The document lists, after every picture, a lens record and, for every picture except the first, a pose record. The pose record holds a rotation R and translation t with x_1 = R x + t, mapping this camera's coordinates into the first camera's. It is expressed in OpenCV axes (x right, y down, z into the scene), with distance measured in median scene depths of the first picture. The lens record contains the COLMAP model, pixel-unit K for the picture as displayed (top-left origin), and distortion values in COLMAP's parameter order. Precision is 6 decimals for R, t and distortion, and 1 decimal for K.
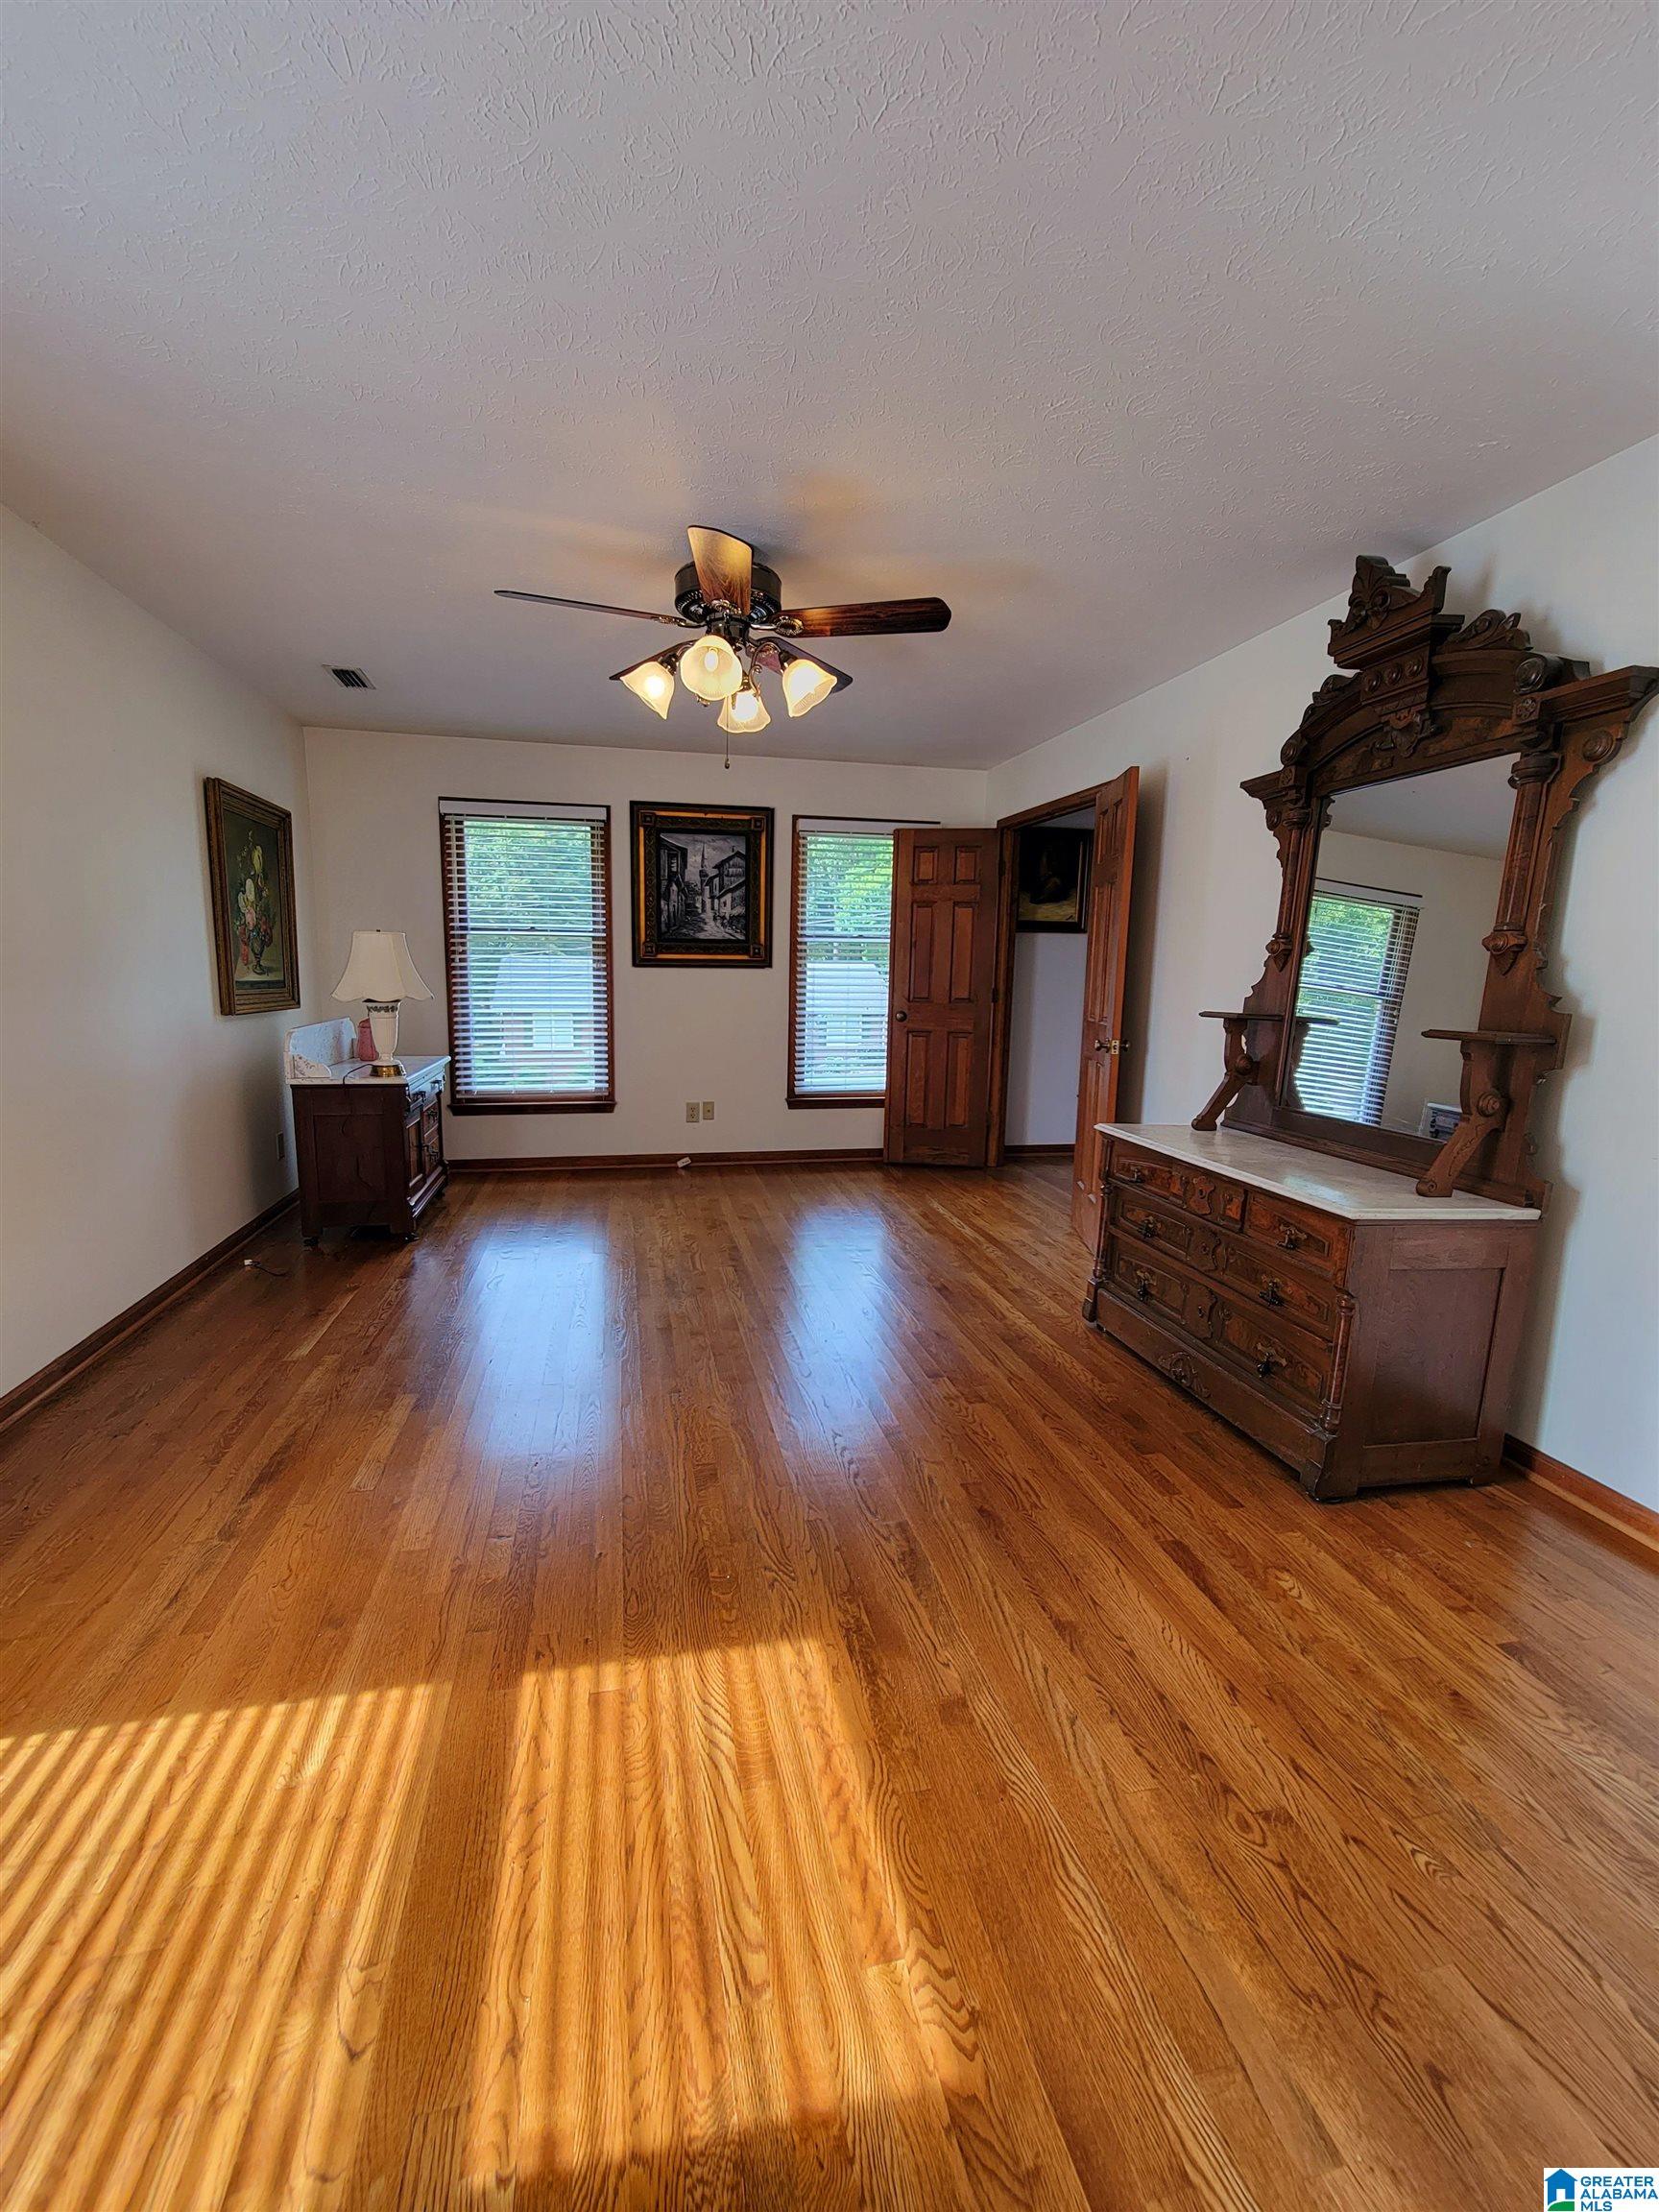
lens RADIAL K [[895.2, 0, 813.1], [0, 895.2, 1102.6], [0, 0, 1]] dist [-0.001474, 0.000421]
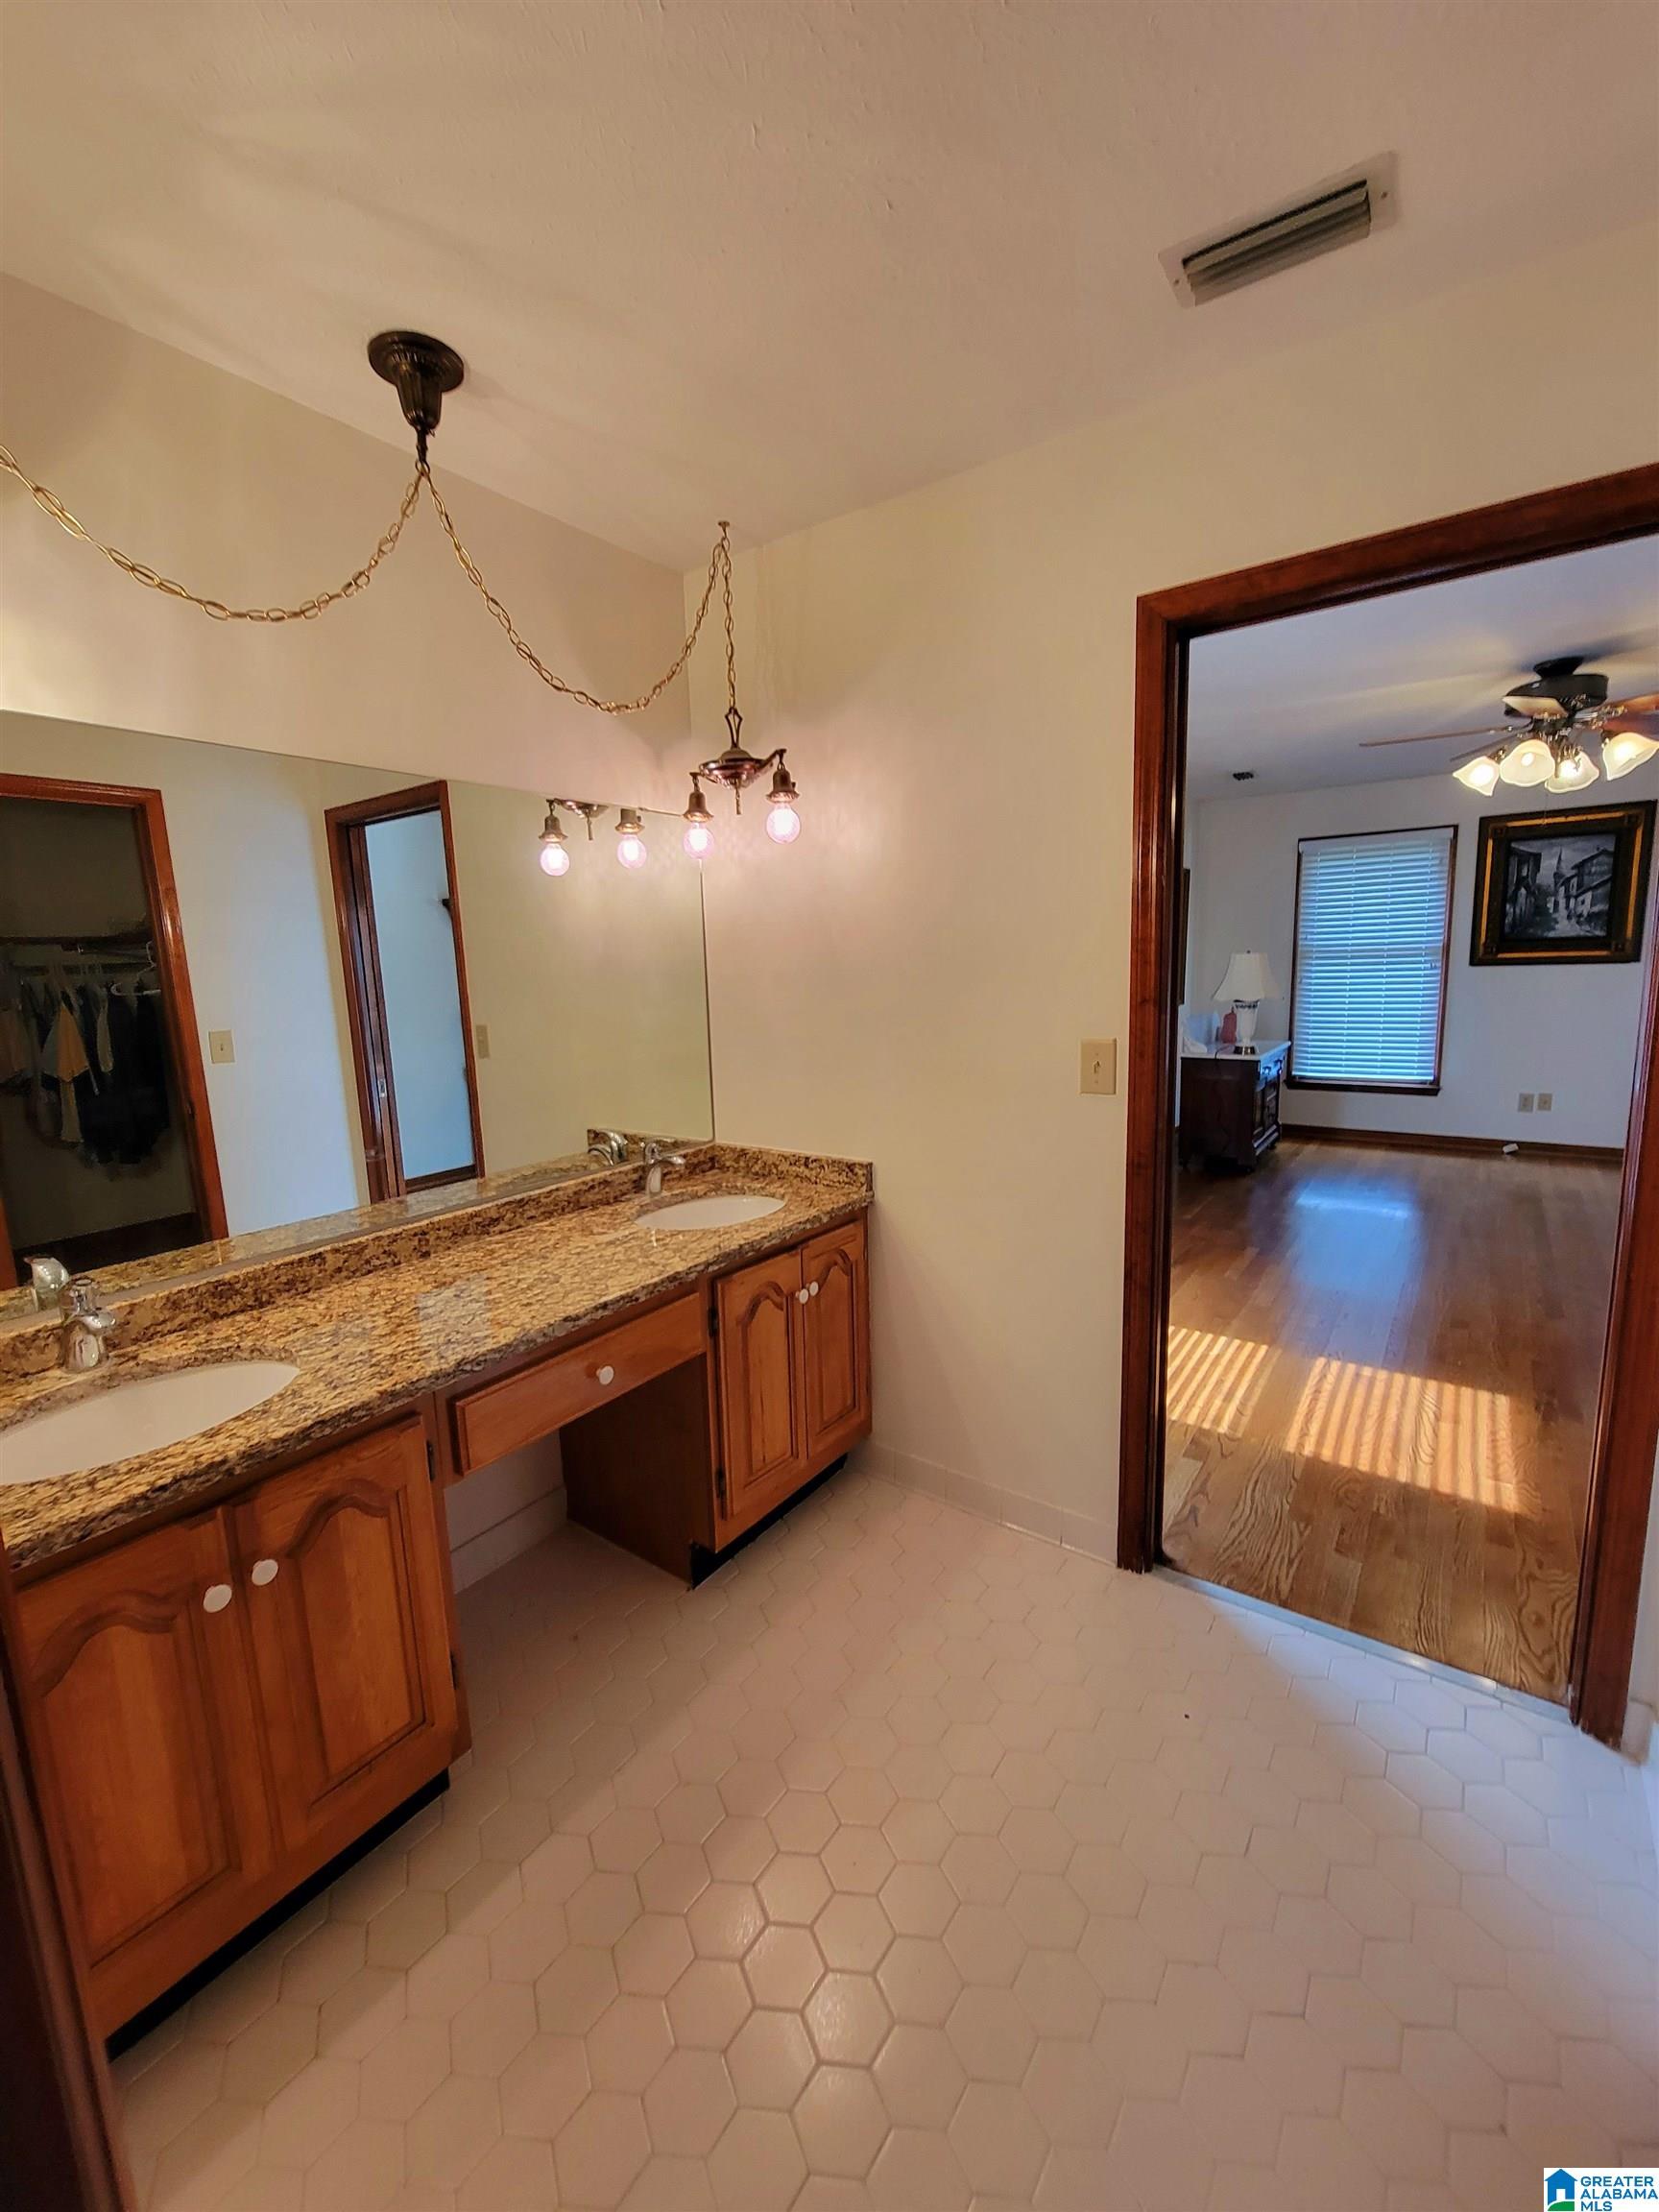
lens RADIAL K [[895.2, 0, 821.2], [0, 895.2, 1094.4], [0, 0, 1]] dist [-0.001474, 0.000421]
pose [[0.657398, 0.074606, -0.749841, 0.114749], [-0.070190, 0.996823, 0.037642, 0.021152], [0.750268, 0.027886, 0.660546, -0.333928]]
